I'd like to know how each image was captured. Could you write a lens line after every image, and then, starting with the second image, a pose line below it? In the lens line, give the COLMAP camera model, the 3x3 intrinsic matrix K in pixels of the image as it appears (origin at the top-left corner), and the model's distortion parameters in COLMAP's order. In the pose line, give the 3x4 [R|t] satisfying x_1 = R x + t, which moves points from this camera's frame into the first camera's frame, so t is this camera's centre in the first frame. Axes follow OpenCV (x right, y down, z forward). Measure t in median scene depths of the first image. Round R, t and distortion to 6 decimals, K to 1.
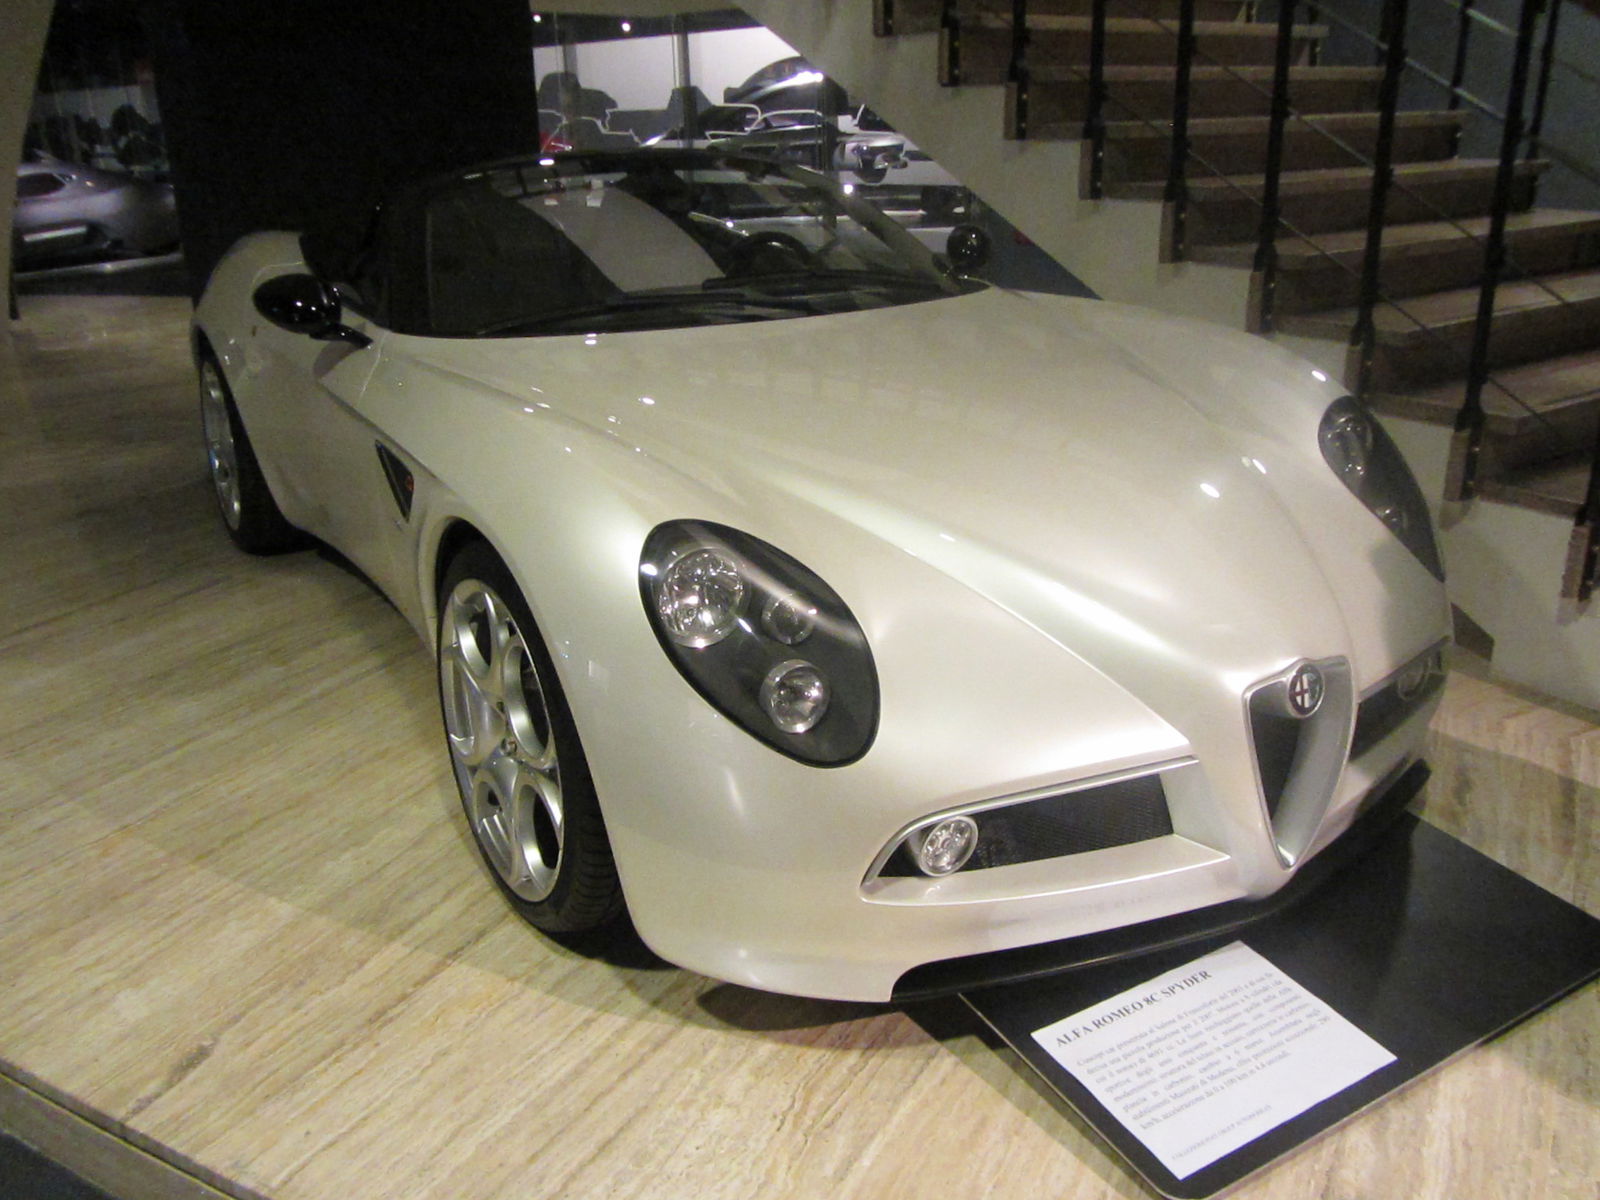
lens RADIAL K [[1314.8, 0, 800.0], [0, 1314.8, 600.0], [0, 0, 1]] dist [-0.017268, -0.011151]
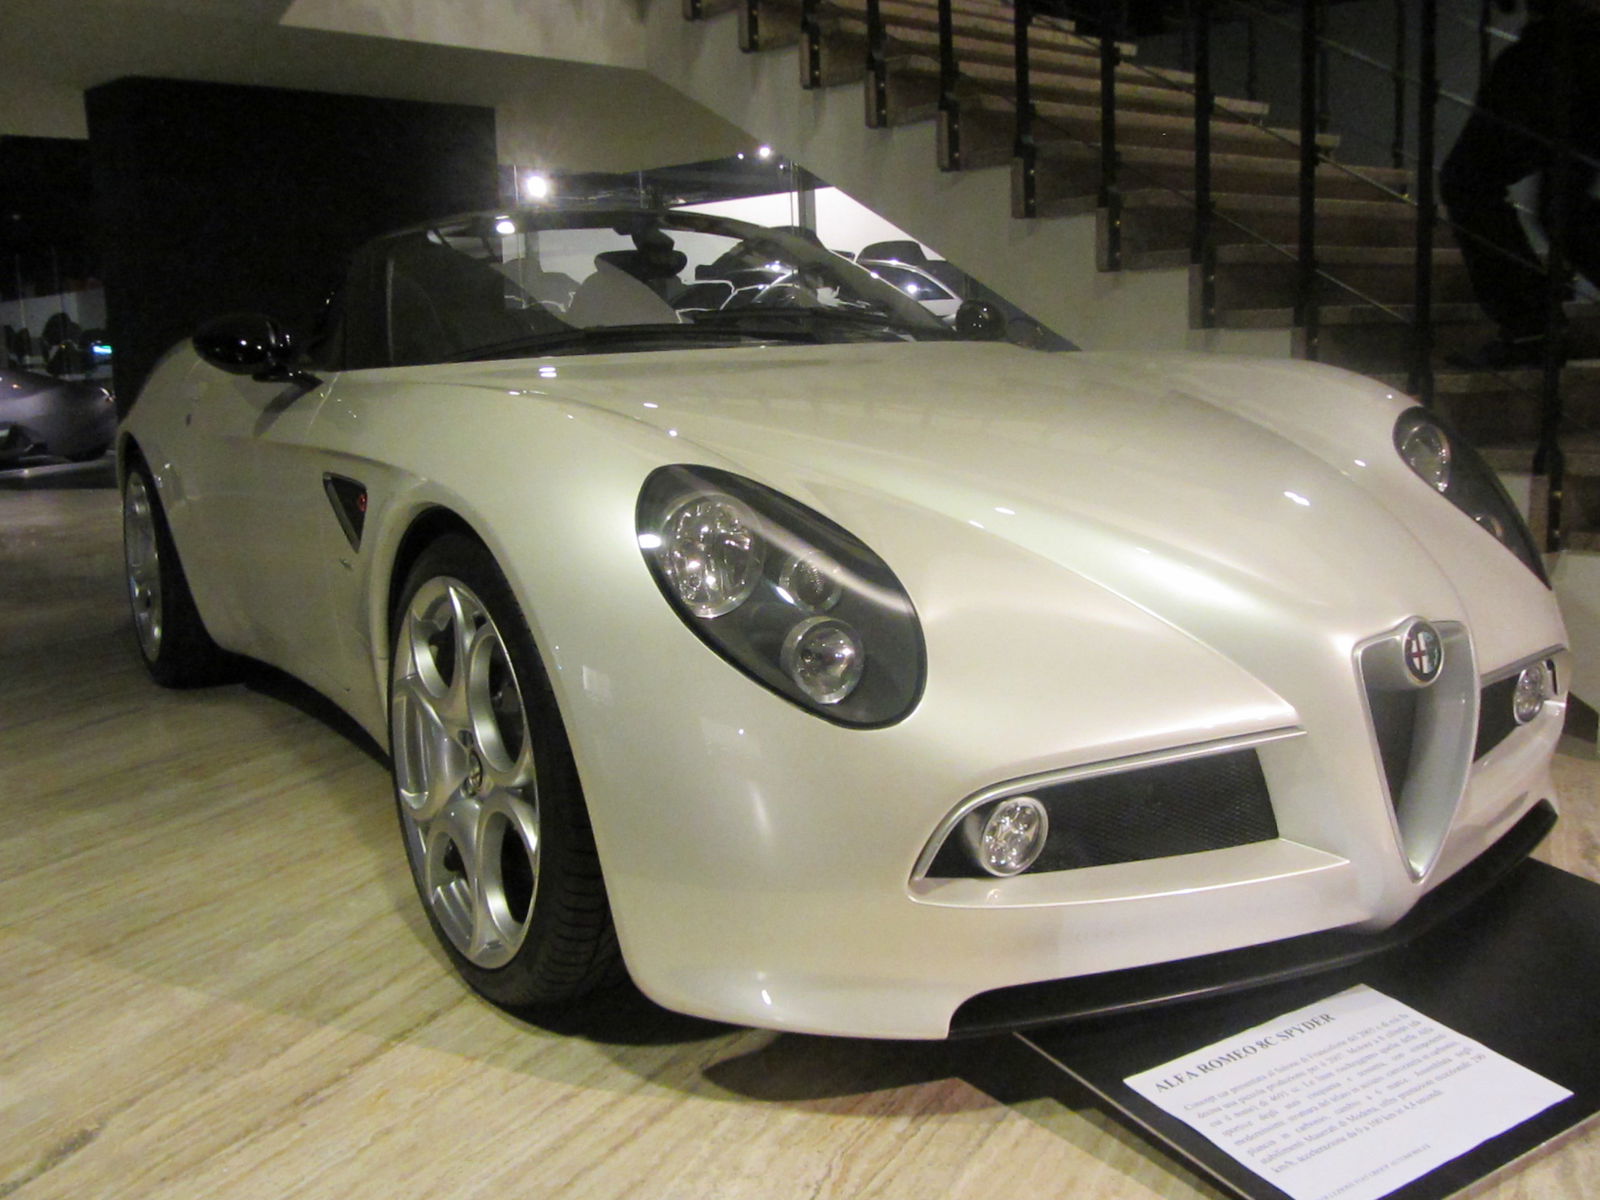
lens RADIAL K [[1459.3, 0, 800.0], [0, 1459.3, 600.0], [0, 0, 1]] dist [-0.053242, 0.002245]
pose [[0.999771, -0.013994, 0.016182, -0.030028], [0.016547, 0.985258, -0.170271, 0.179265], [-0.013561, 0.170500, 0.985264, 0.076164]]
